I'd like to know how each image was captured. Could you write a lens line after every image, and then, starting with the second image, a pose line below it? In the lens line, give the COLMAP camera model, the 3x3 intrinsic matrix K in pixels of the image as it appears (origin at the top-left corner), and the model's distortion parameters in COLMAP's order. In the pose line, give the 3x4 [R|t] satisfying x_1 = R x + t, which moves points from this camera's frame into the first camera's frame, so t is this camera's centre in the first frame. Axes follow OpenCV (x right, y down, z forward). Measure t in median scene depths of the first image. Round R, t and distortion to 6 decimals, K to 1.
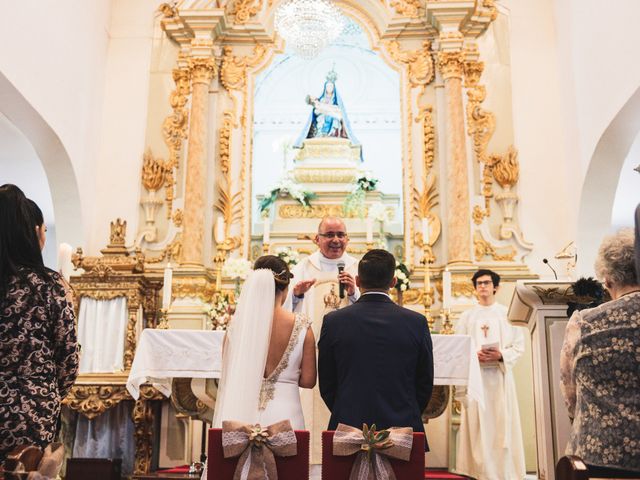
lens RADIAL K [[733.6, 0, 320.0], [0, 733.6, 240.0], [0, 0, 1]] dist [-0.046745, 0.060257]
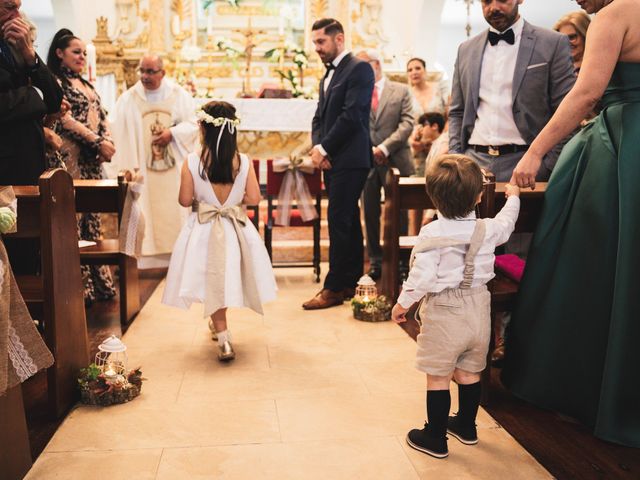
lens RADIAL K [[553.1, 0, 319.1], [0, 553.1, 225.0], [0, 0, 1]] dist [-0.084886, 0.008392]
pose [[0.988017, -0.034097, 0.150530, -0.033759], [-0.022758, 0.932448, 0.360586, -0.037136], [-0.152656, -0.359691, 0.920499, -0.149830]]
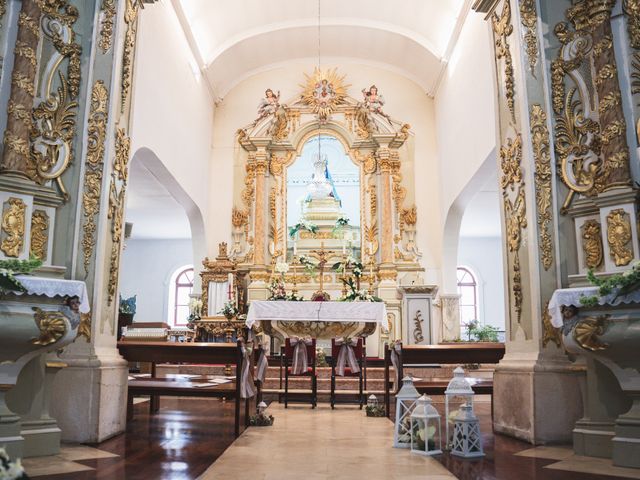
lens RADIAL K [[733.6, 0, 320.0], [0, 733.6, 240.0], [0, 0, 1]] dist [-0.046745, 0.060257]
pose [[0.999554, -0.007868, 0.028821, -0.060593], [0.004878, 0.994734, 0.102373, -0.242618], [-0.029475, -0.102187, 0.994328, -1.050581]]
